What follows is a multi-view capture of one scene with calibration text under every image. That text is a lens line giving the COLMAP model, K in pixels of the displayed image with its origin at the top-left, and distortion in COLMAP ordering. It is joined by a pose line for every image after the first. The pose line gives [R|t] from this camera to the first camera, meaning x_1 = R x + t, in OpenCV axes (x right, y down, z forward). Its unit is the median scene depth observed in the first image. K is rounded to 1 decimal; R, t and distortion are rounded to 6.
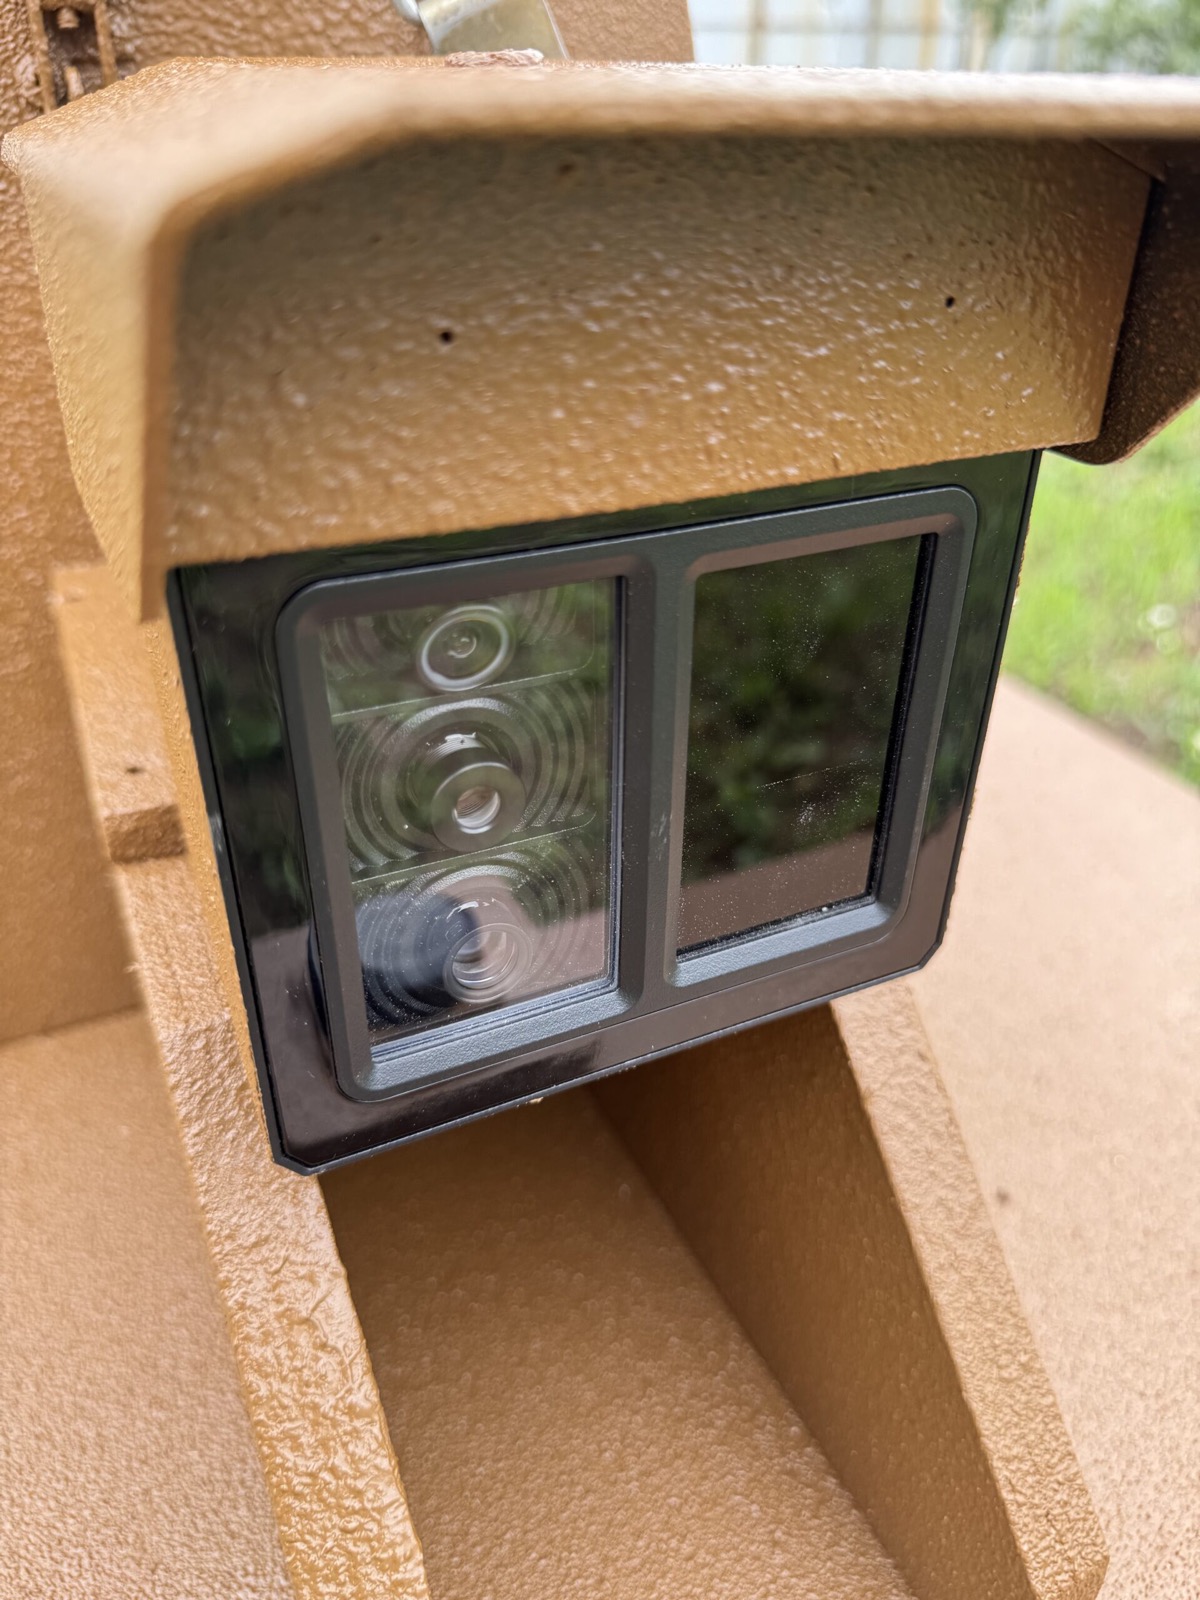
lens RADIAL K [[1193.2, 0, 589.2], [0, 1193.2, 791.7], [0, 0, 1]] dist [-0.039446, -0.000644]
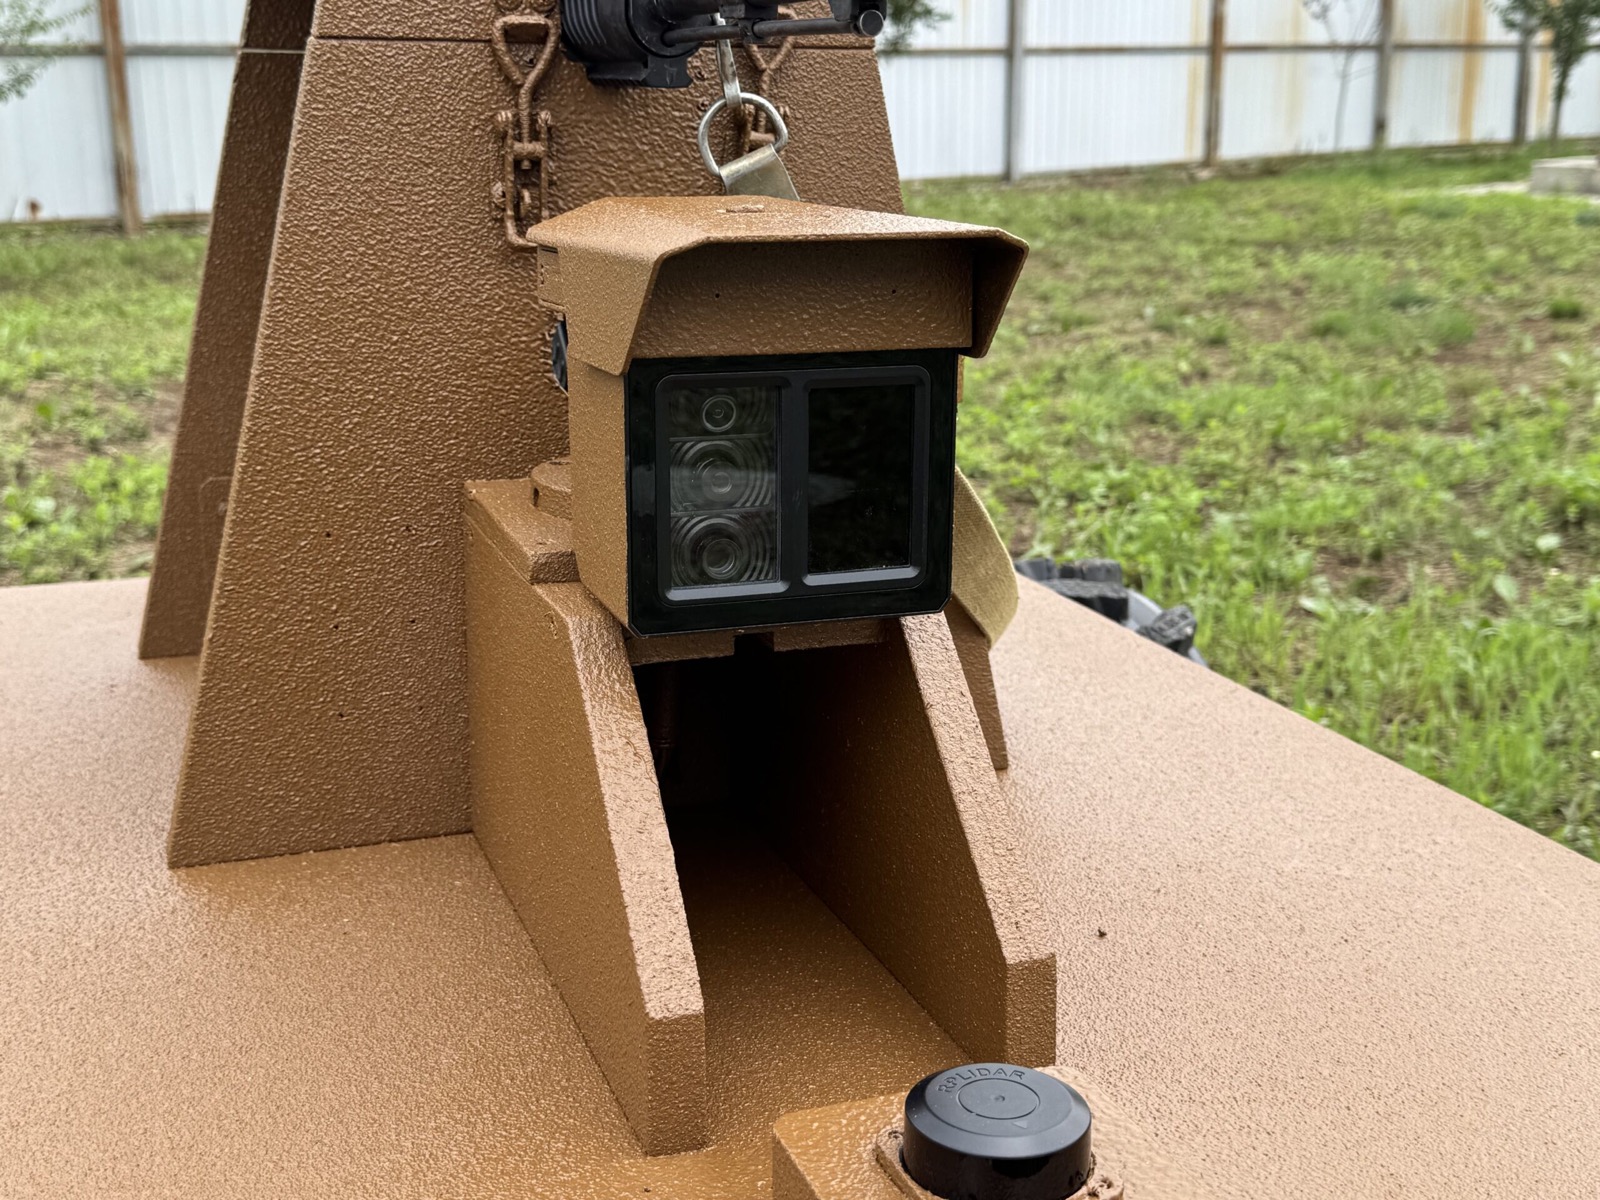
lens RADIAL K [[1923.5, 0, 808.2], [0, 1923.5, 598.0], [0, 0, 1]] dist [0.088651, 0.000000]
pose [[0.996189, 0.022768, -0.084197, 0.288924], [-0.046736, 0.954390, -0.294882, 0.954730], [0.073643, 0.297693, 0.951817, -1.842595]]
